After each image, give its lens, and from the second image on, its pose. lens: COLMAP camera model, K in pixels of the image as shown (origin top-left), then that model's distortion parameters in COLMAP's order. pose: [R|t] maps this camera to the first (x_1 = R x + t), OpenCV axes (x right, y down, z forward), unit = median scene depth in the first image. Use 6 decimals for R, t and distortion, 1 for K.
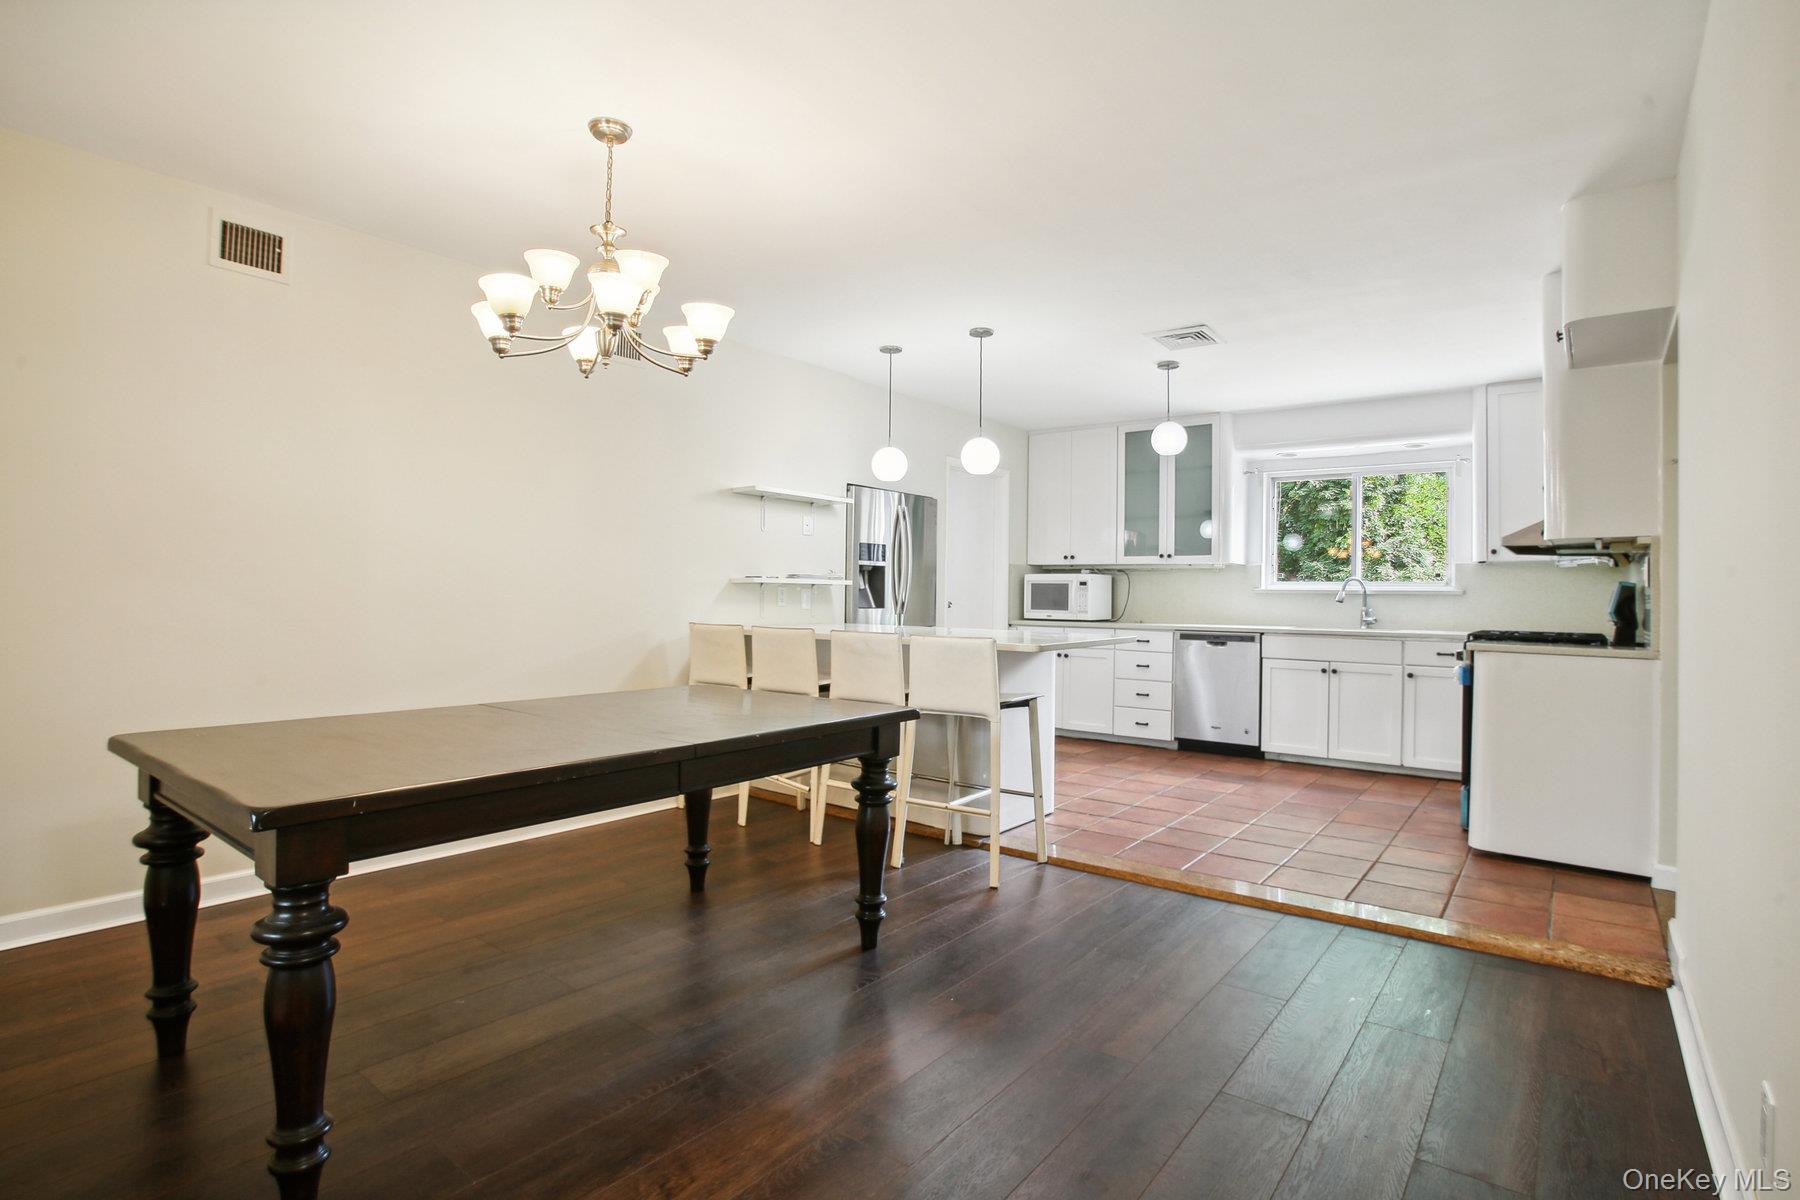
lens RADIAL K [[874.8, 0, 903.1], [0, 874.8, 601.1], [0, 0, 1]] dist [-0.045473, 0.001757]
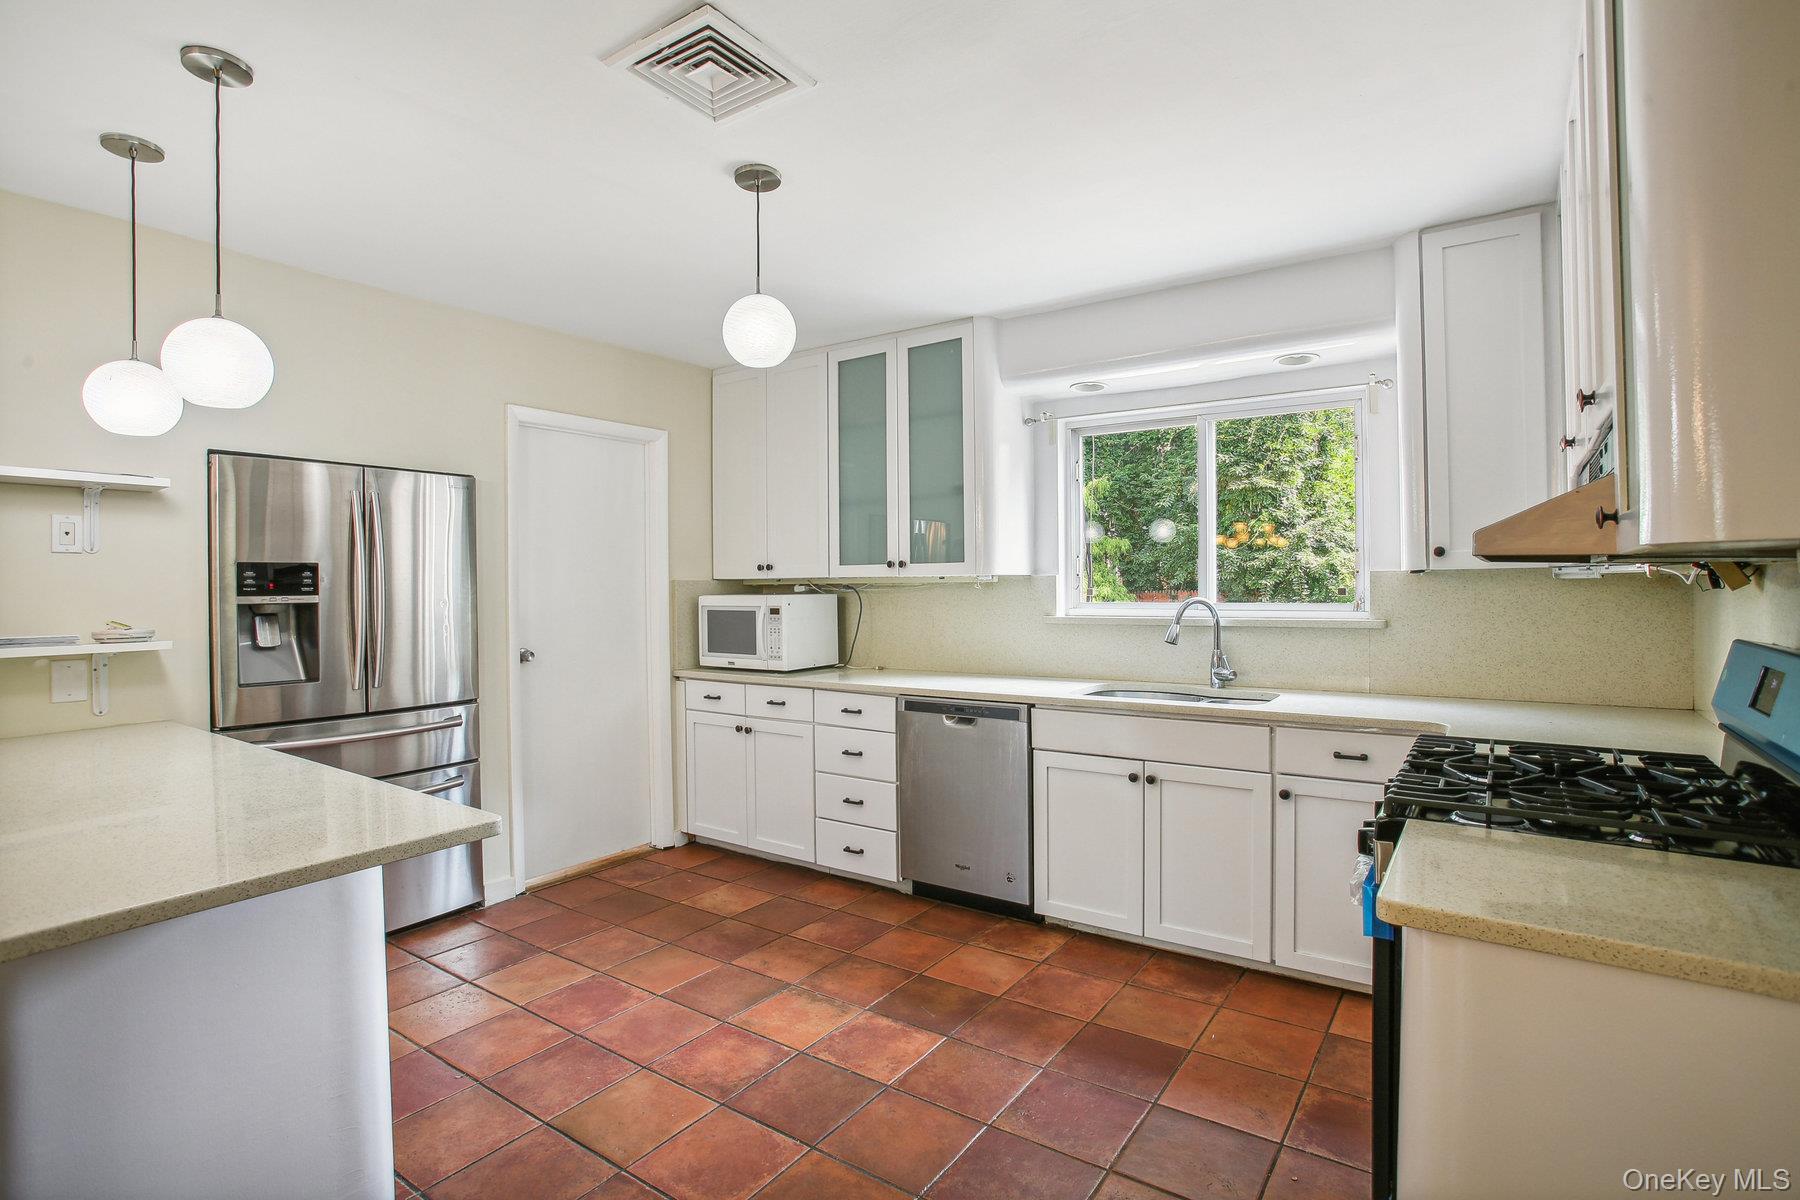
lens RADIAL K [[874.8, 0, 894.9], [0, 874.8, 599.2], [0, 0, 1]] dist [-0.045473, 0.001757]
pose [[0.998417, -0.024852, 0.050458, 0.270121], [0.024298, 0.999638, 0.011572, -0.034874], [-0.050727, -0.010328, 0.998659, 0.402518]]
